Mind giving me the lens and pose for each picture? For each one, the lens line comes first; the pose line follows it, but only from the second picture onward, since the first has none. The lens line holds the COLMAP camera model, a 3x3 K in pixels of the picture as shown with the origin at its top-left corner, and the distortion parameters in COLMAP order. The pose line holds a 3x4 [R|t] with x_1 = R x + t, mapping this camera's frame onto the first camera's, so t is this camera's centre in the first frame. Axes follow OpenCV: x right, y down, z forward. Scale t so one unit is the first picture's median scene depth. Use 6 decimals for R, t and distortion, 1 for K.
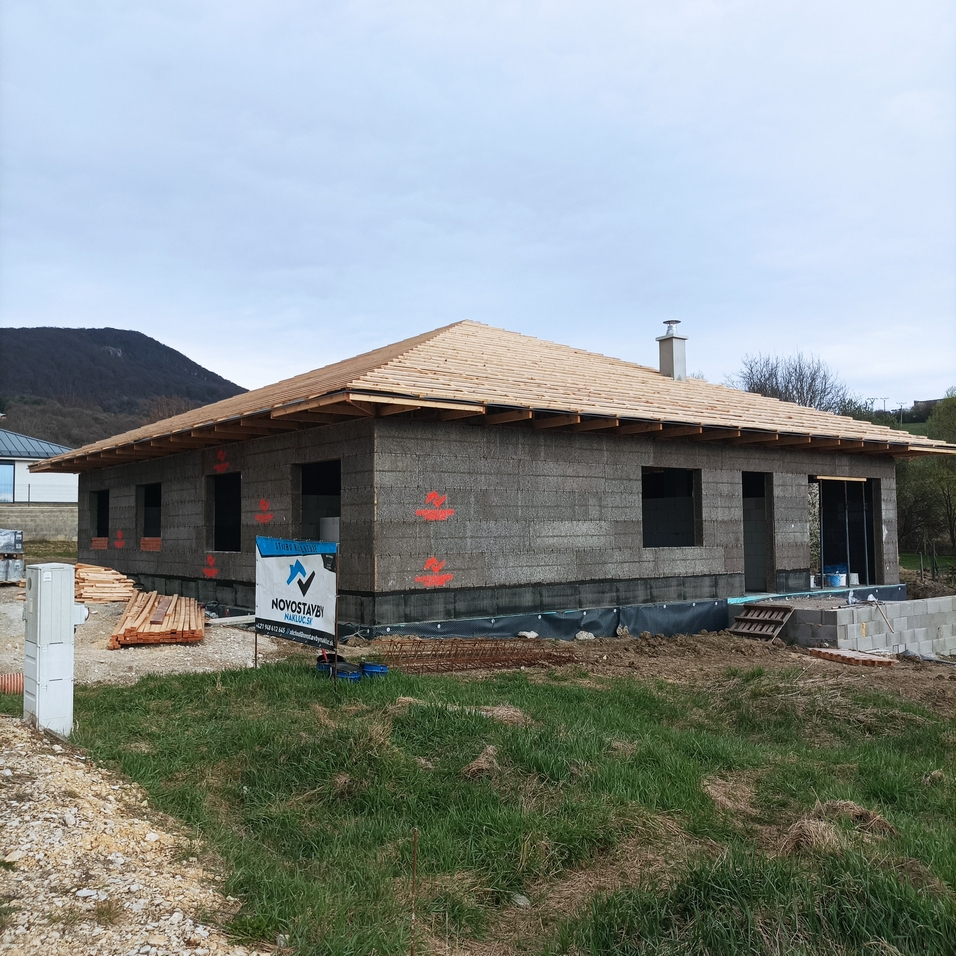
lens RADIAL K [[941.5, 0, 478.8], [0, 941.5, 481.8], [0, 0, 1]] dist [0.041907, -0.035959]
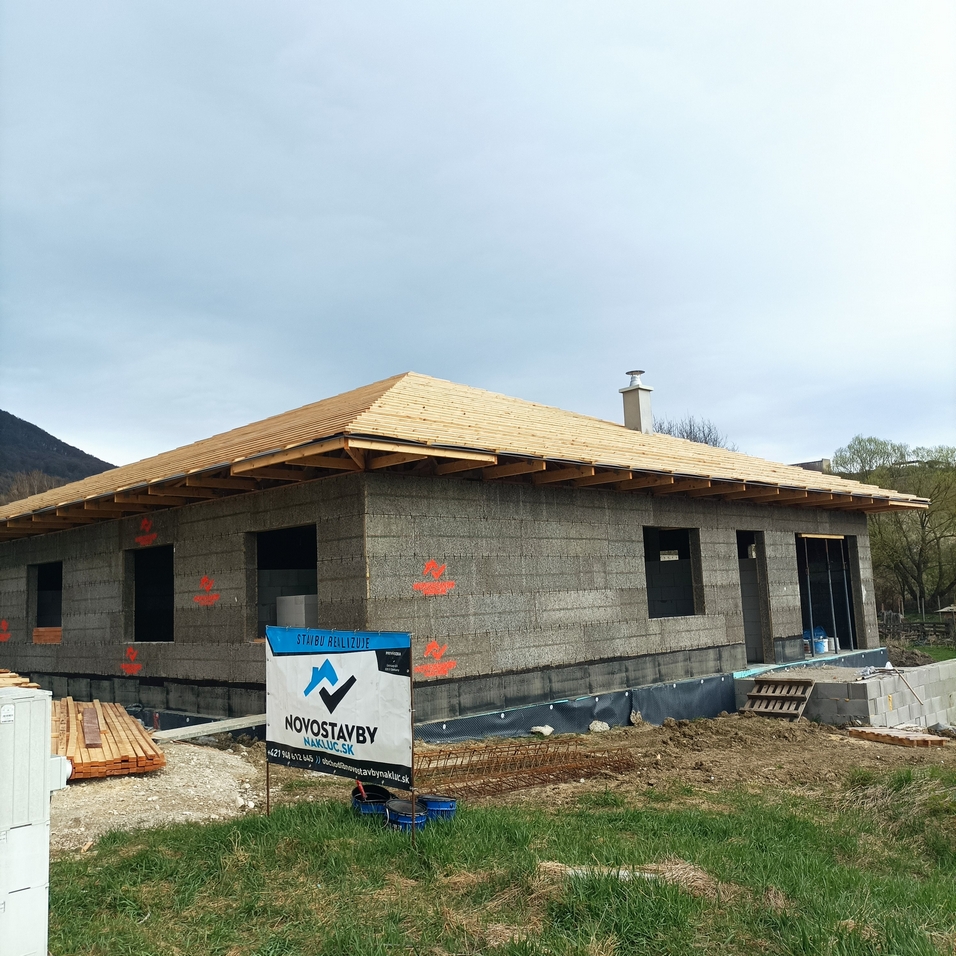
lens RADIAL K [[941.5, 0, 478.8], [0, 941.5, 481.8], [0, 0, 1]] dist [0.041907, -0.035959]
pose [[0.991334, -0.016905, 0.130276, -0.098459], [0.026560, 0.996998, -0.072731, 0.002449], [-0.128656, 0.075560, 0.988807, 0.149551]]
